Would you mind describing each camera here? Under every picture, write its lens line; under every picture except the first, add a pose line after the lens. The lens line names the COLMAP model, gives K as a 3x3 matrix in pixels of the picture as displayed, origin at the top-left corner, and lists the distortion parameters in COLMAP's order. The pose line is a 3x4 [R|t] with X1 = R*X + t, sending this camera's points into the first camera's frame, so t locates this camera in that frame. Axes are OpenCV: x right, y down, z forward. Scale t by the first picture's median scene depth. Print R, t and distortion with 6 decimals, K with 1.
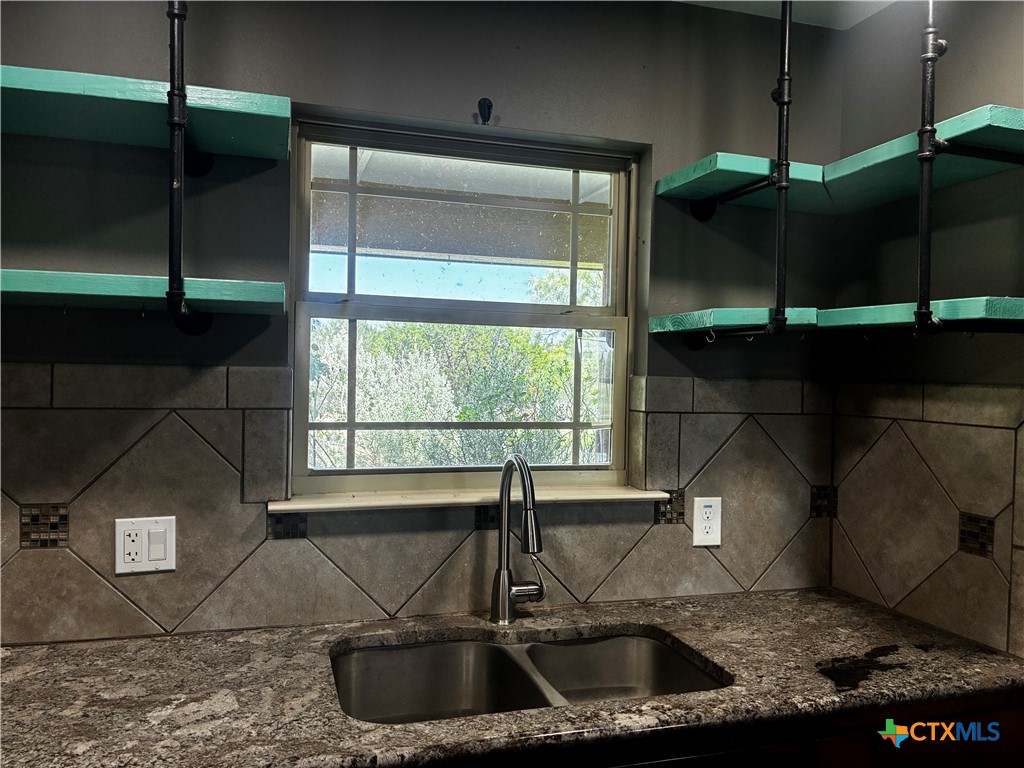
lens RADIAL K [[772.6, 0, 511.3], [0, 772.6, 381.8], [0, 0, 1]] dist [0.007272, -0.000702]
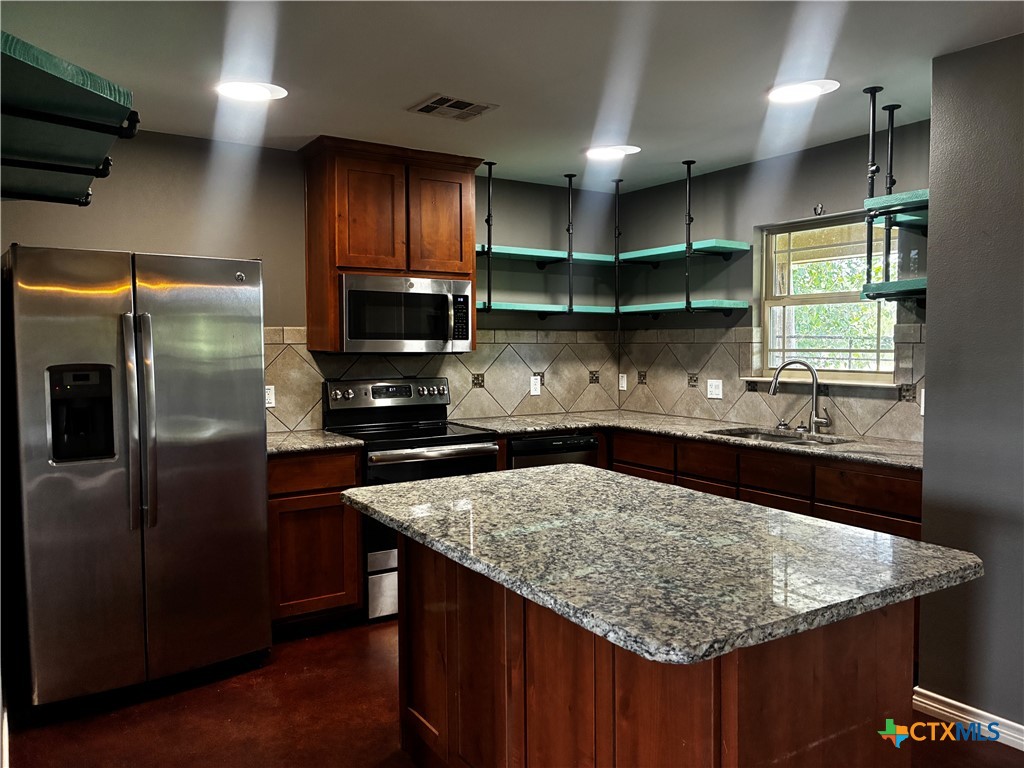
lens RADIAL K [[772.6, 0, 513.1], [0, 772.6, 383.7], [0, 0, 1]] dist [0.007272, -0.000702]
pose [[0.265091, 0.030746, -0.963733, 2.046910], [0.002878, 0.999462, 0.032678, 0.086144], [0.964219, -0.011436, 0.264859, -0.495343]]
